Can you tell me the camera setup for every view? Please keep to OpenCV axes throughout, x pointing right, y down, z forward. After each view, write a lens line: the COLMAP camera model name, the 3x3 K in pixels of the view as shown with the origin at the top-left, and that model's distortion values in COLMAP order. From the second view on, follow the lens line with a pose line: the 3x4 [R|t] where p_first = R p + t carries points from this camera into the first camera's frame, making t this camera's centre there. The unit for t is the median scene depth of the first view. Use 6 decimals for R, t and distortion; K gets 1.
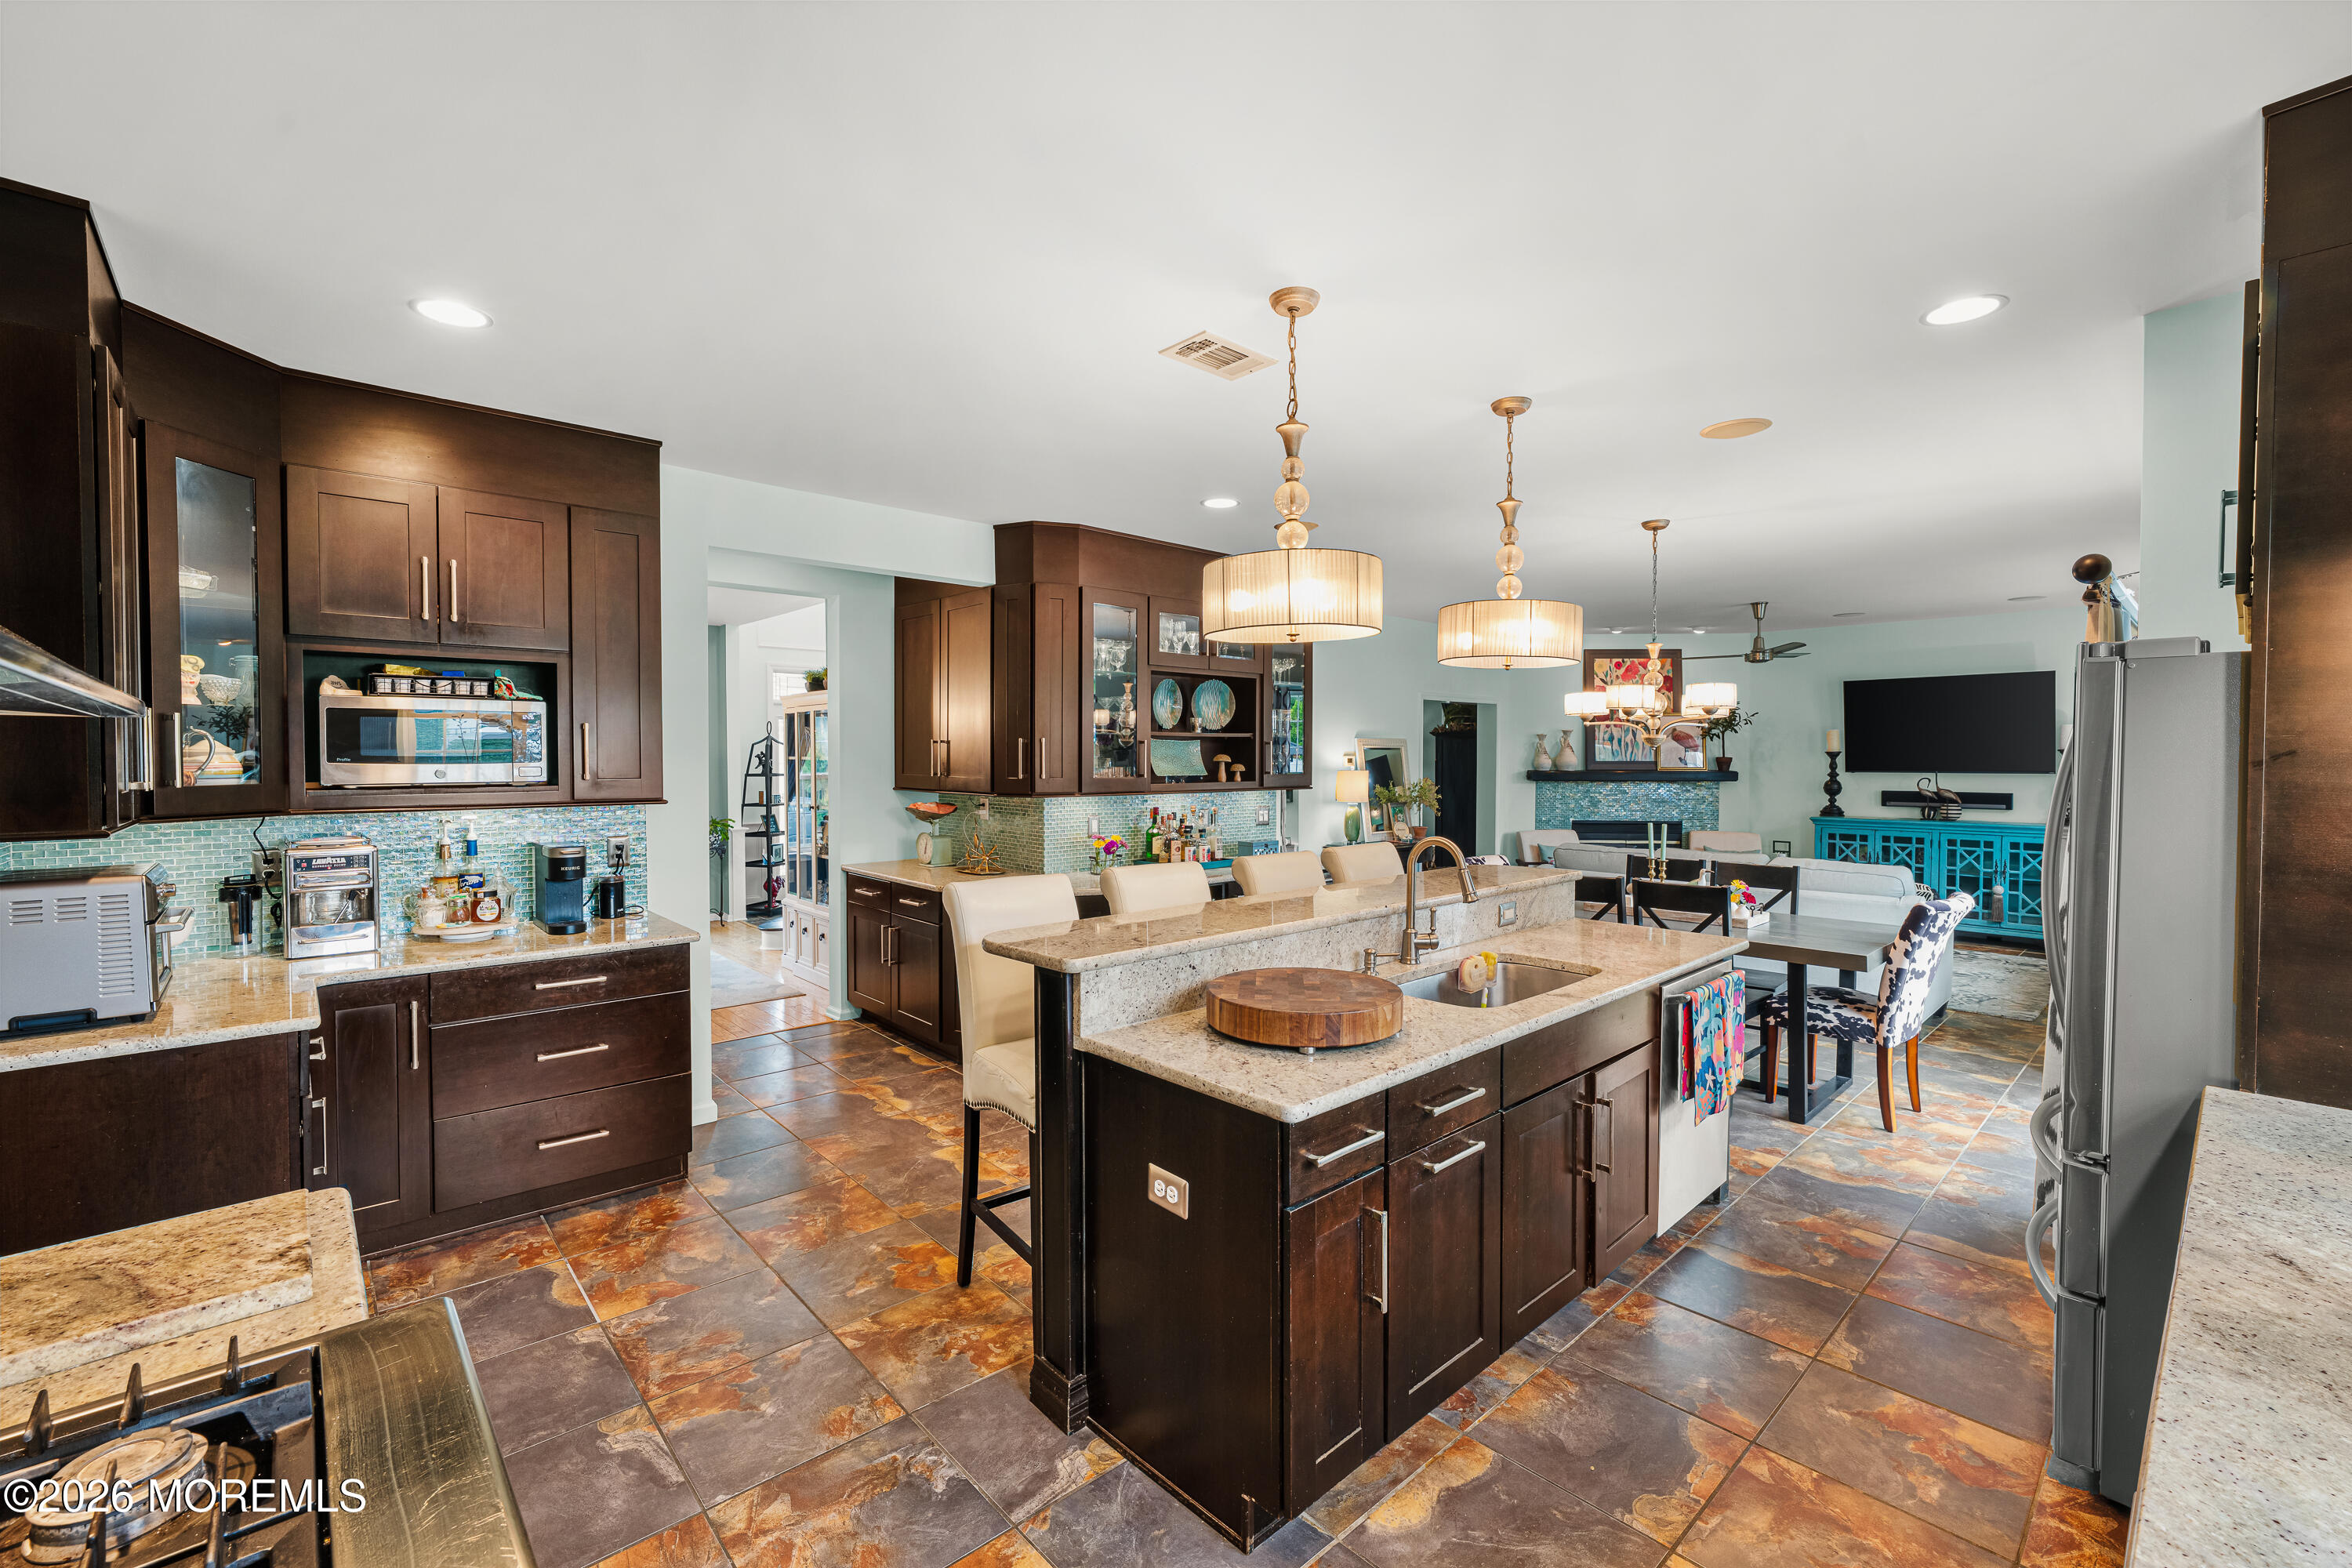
lens RADIAL K [[990.1, 0, 1178.6], [0, 990.1, 775.9], [0, 0, 1]] dist [-0.001776, -0.000099]
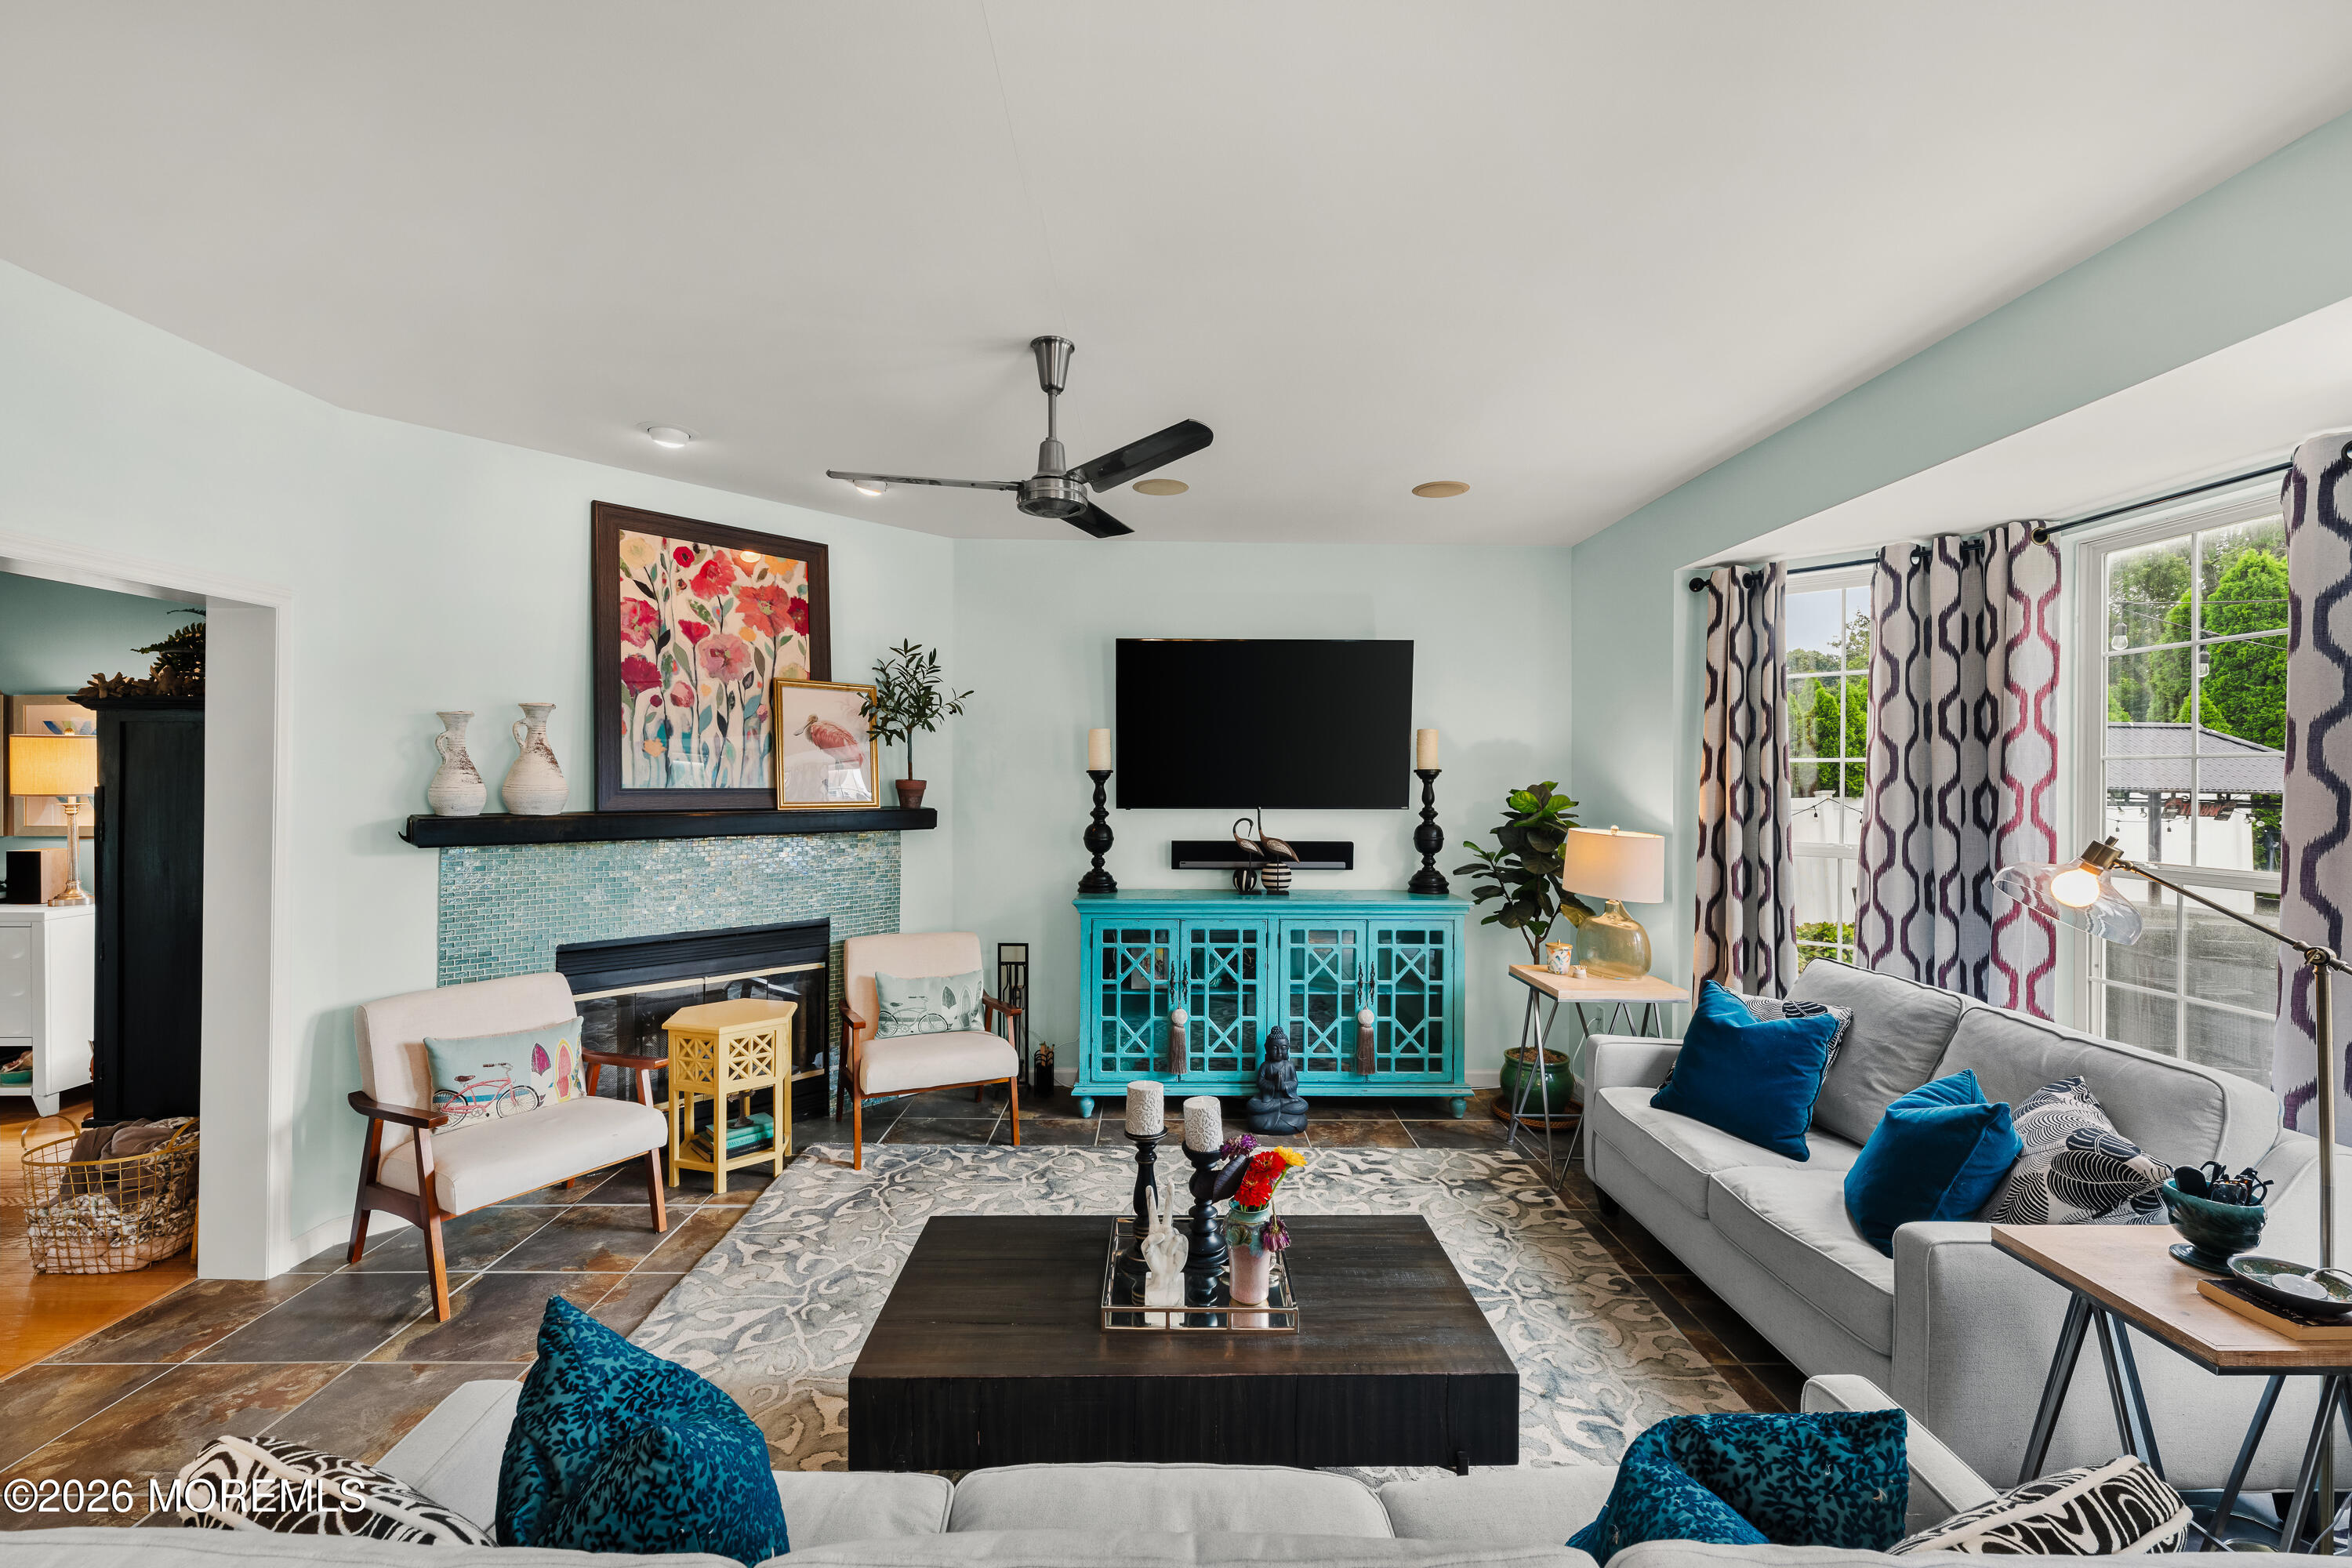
lens RADIAL K [[961.6, 0, 1176.4], [0, 961.6, 775.0], [0, 0, 1]] dist [-0.001112, 0.000098]
pose [[0.666924, 0.007279, 0.745090, 0.337834], [0.009401, 0.999791, -0.018181, -0.013440], [-0.745066, 0.019130, 0.666716, 0.693202]]
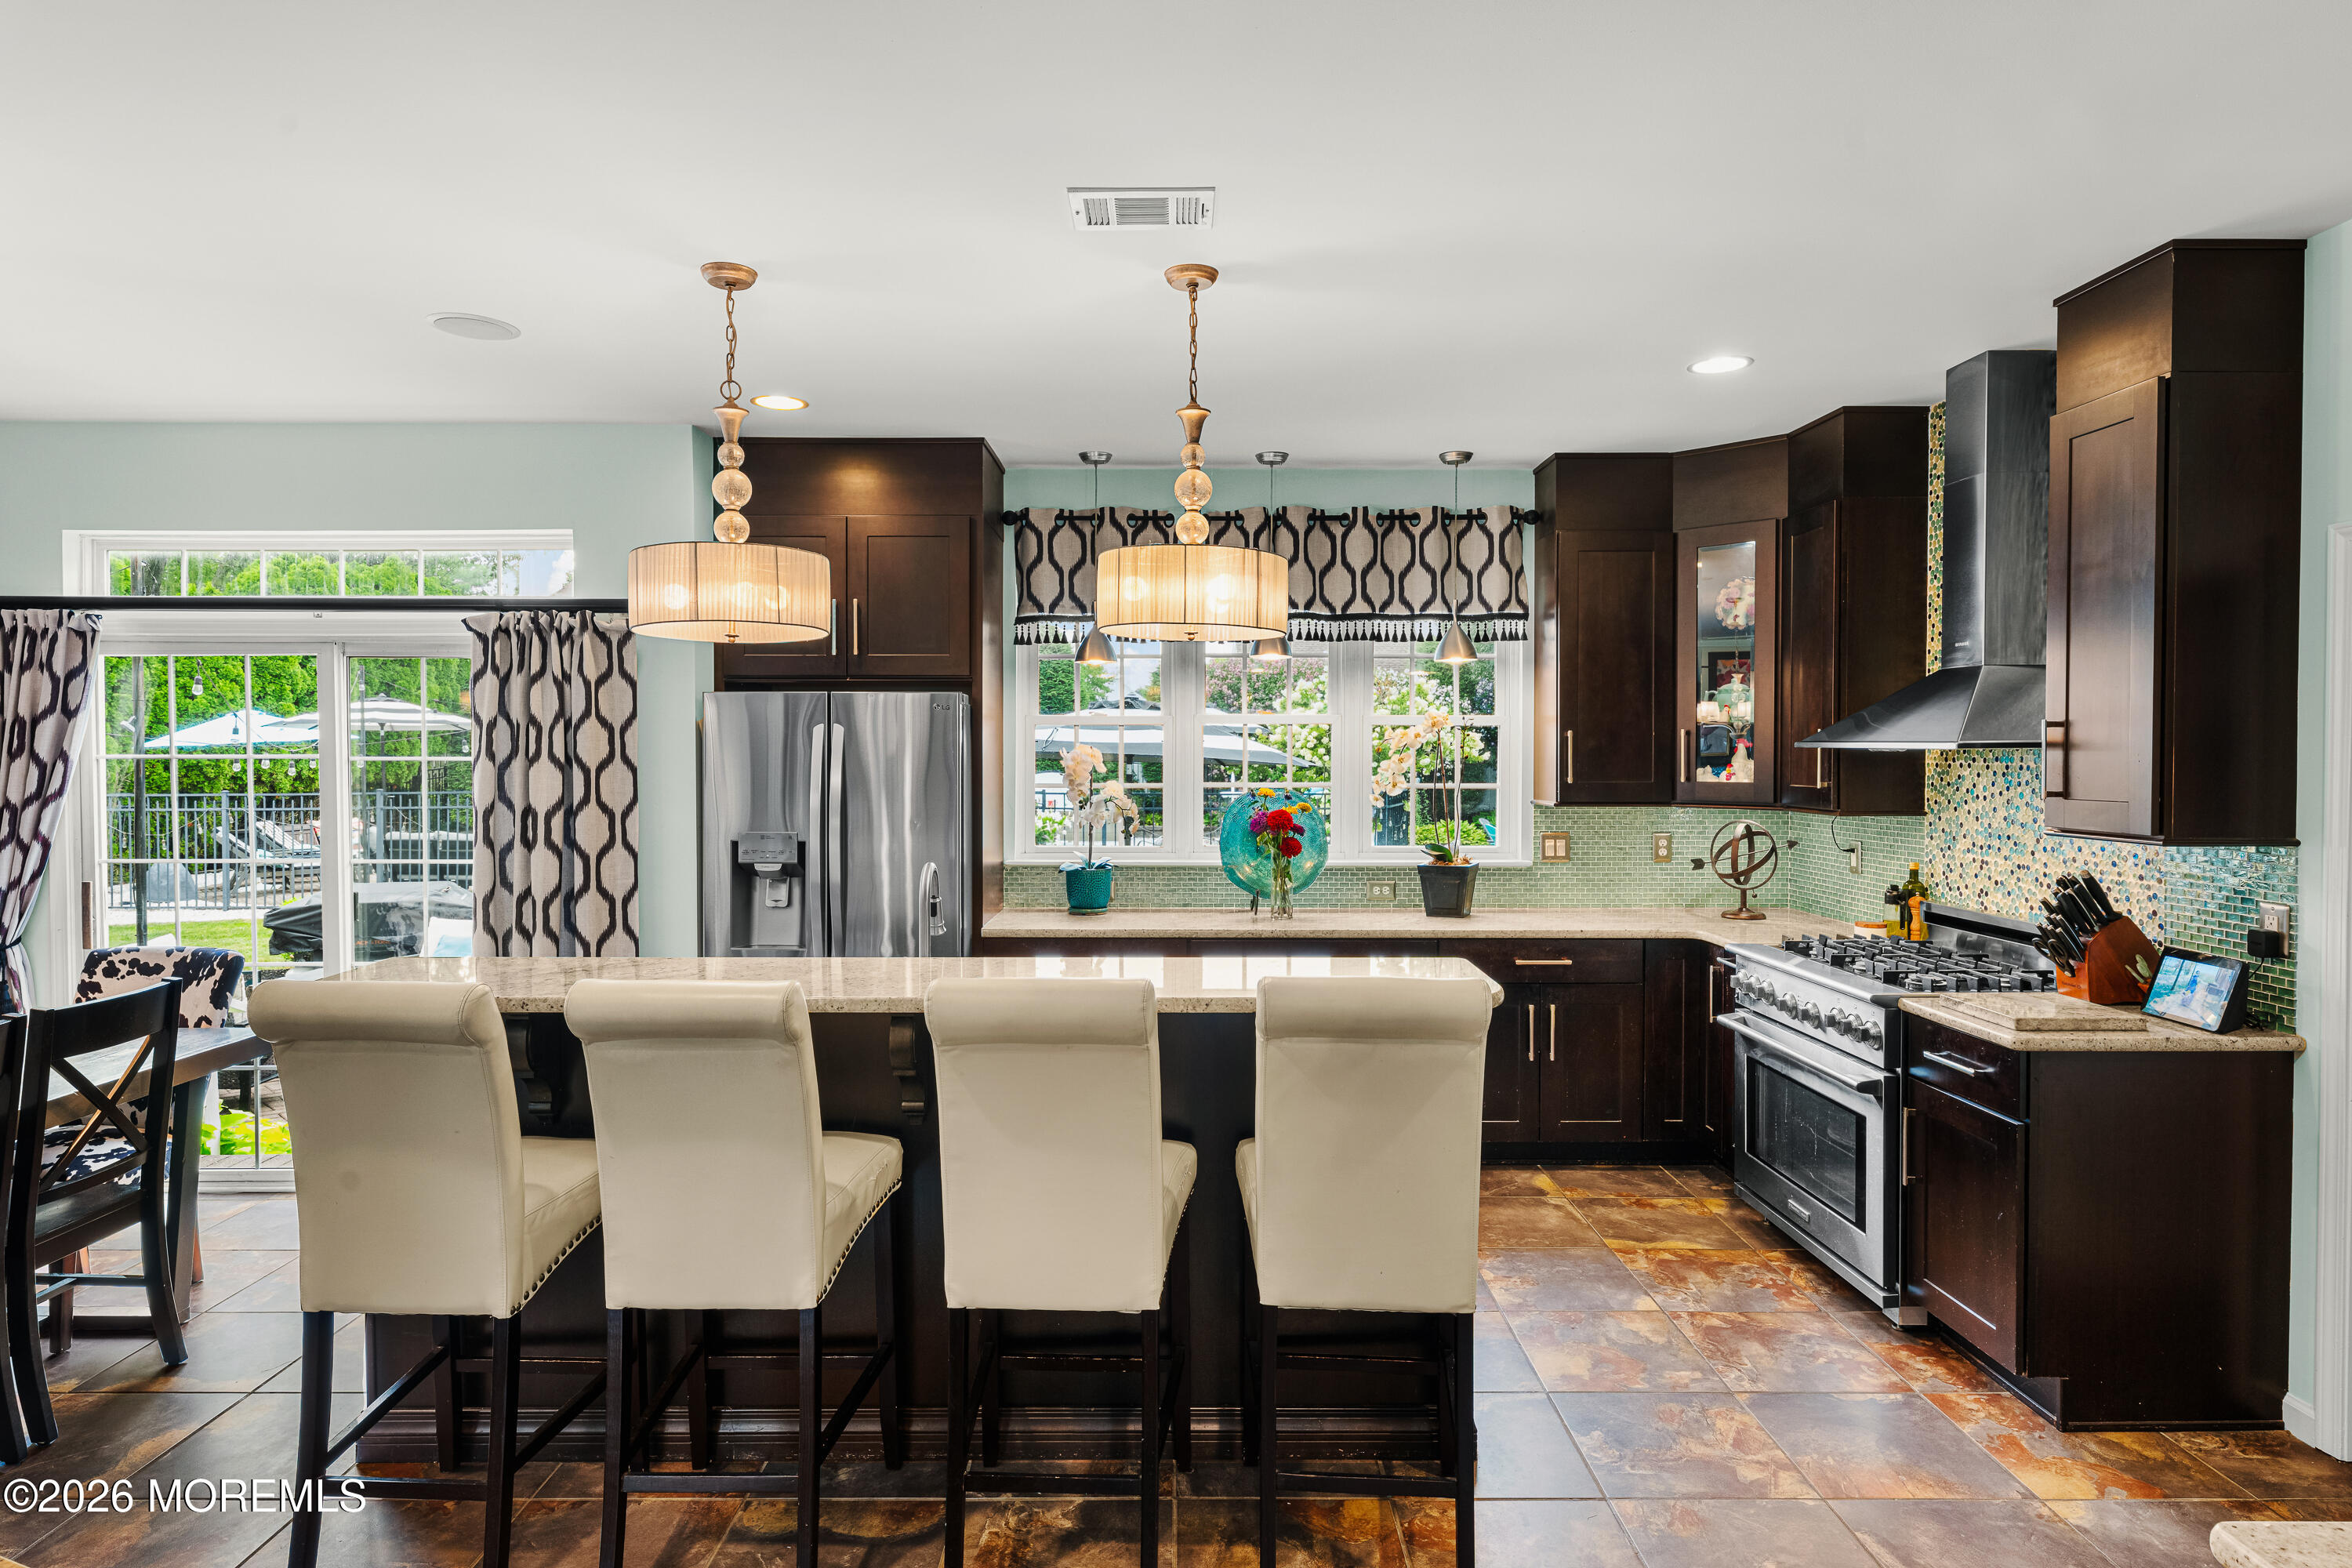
lens RADIAL K [[1314.3, 0, 1181.8], [0, 1314.3, 776.2], [0, 0, 1]] dist [0.005874, -0.000620]
pose [[-0.741201, -0.013055, 0.671156, -0.223142], [0.013753, 0.999306, 0.034627, -0.016030], [-0.671142, 0.034896, -0.740507, 0.606477]]
